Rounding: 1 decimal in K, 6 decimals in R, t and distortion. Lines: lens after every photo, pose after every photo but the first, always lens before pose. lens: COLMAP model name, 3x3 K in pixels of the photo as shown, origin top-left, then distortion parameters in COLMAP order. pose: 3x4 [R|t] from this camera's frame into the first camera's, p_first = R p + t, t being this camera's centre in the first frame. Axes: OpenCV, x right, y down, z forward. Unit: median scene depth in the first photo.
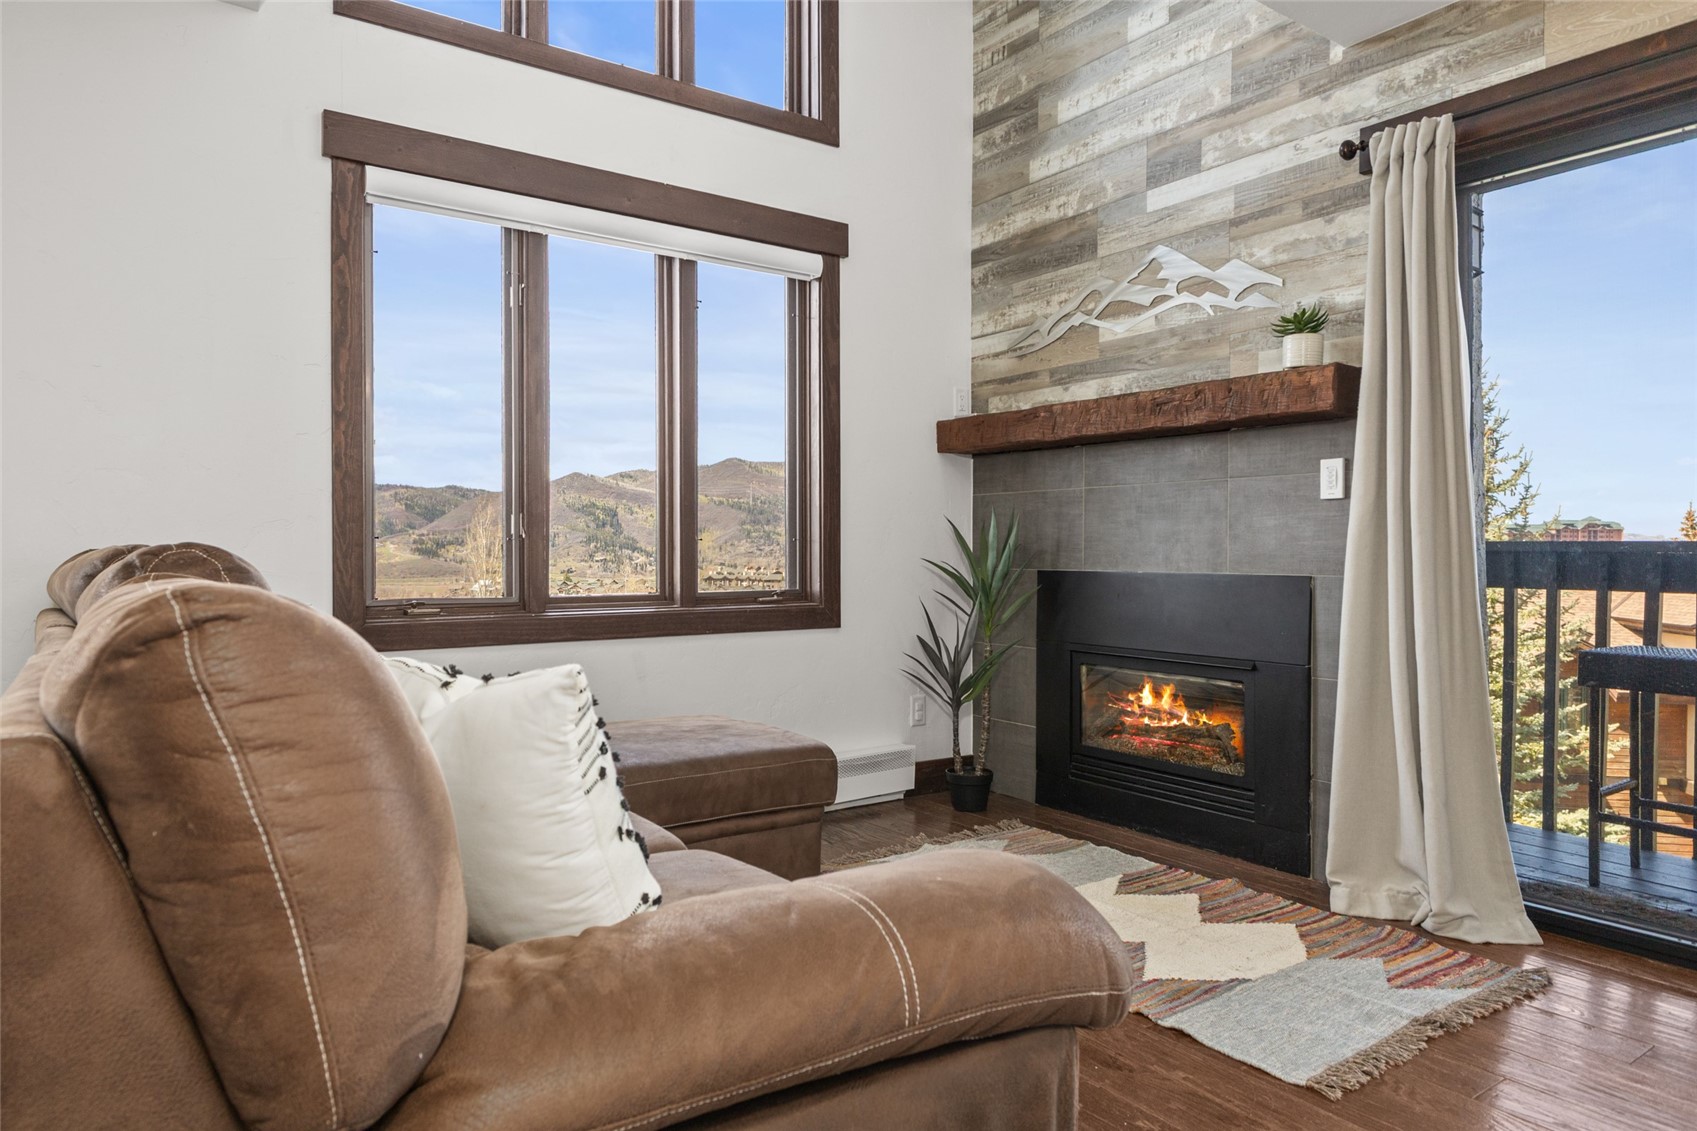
lens RADIAL K [[1052.6, 0, 845.8], [0, 1052.6, 555.2], [0, 0, 1]] dist [0.001289, -0.007066]
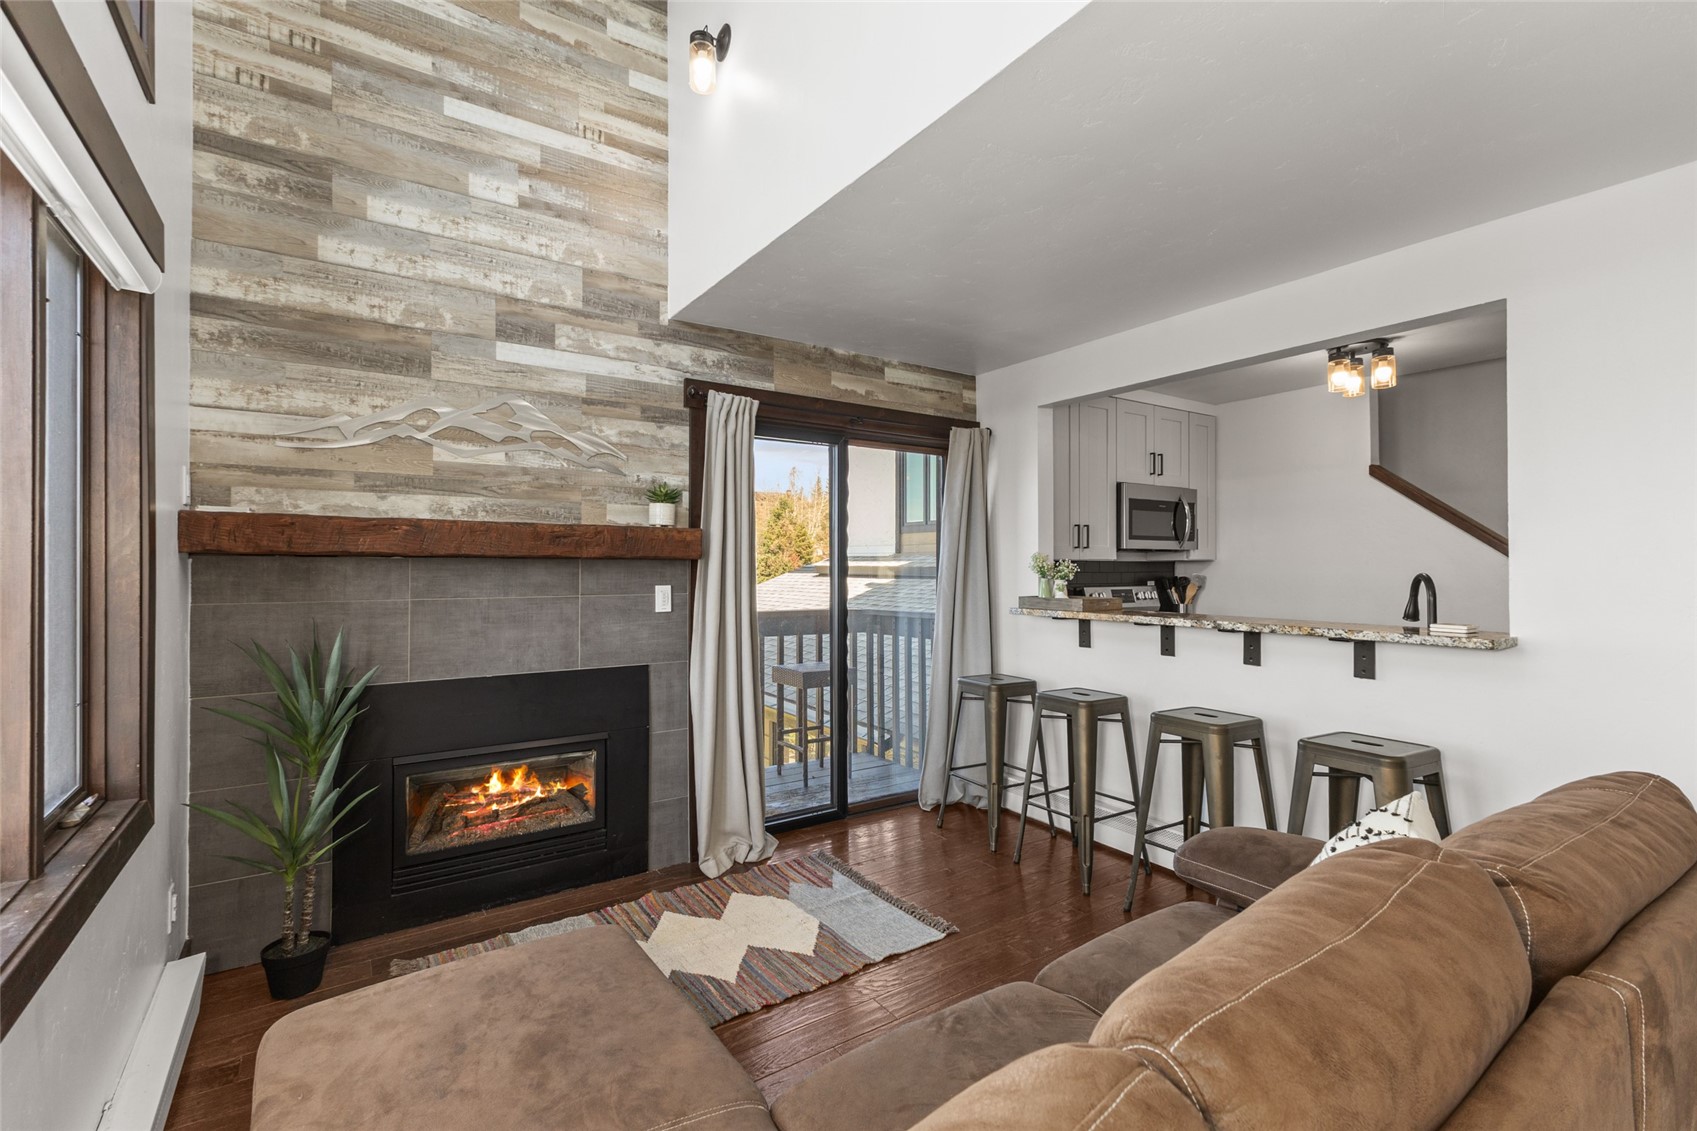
lens RADIAL K [[741.3, 0, 849.1], [0, 741.3, 560.1], [0, 0, 1]] dist [0.005979, -0.001077]
pose [[0.023099, 0.003421, 0.999727, -0.520370], [0.003509, 0.999988, -0.003503, -0.107056], [-0.999727, 0.003589, 0.023086, 0.615431]]
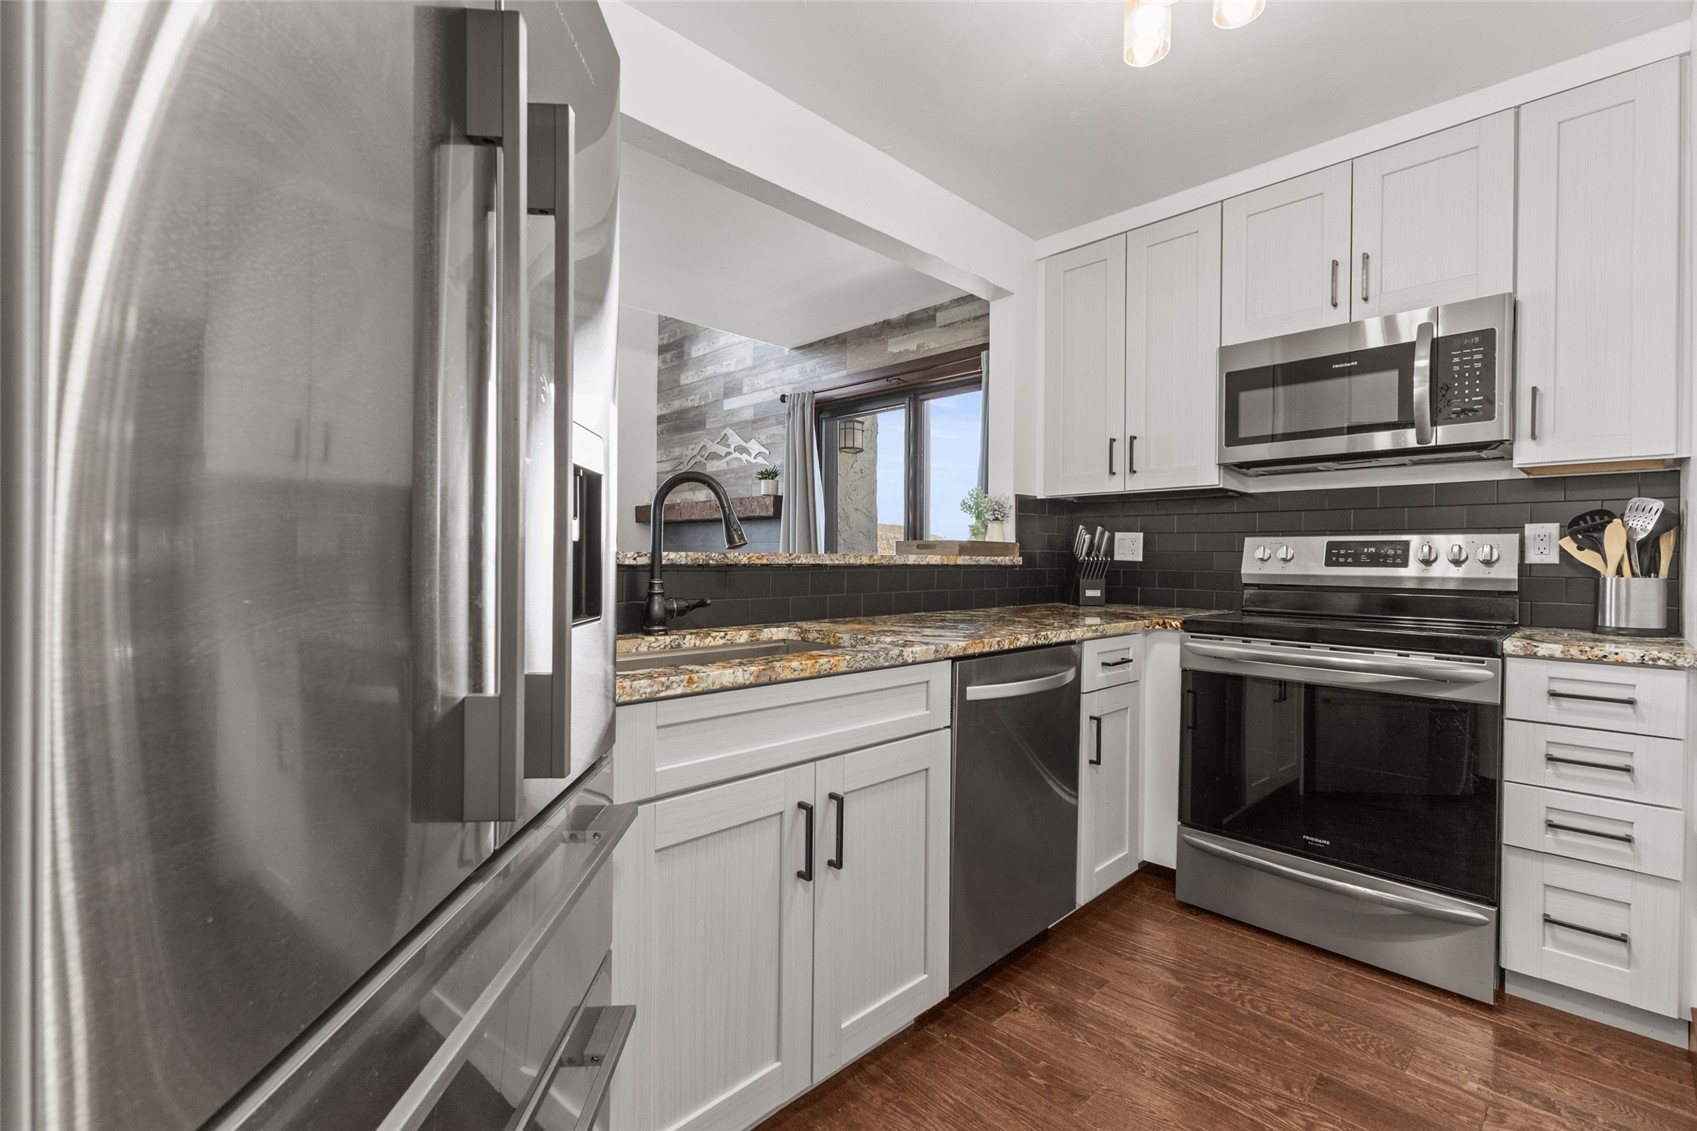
lens RADIAL K [[741.3, 0, 862.5], [0, 741.3, 560.8], [0, 0, 1]] dist [0.005979, -0.001077]
pose [[0.982862, -0.000271, 0.184345, 0.292836], [-0.000023, 0.999999, 0.001593, -0.037158], [-0.184345, -0.001570, 0.982860, -0.475787]]
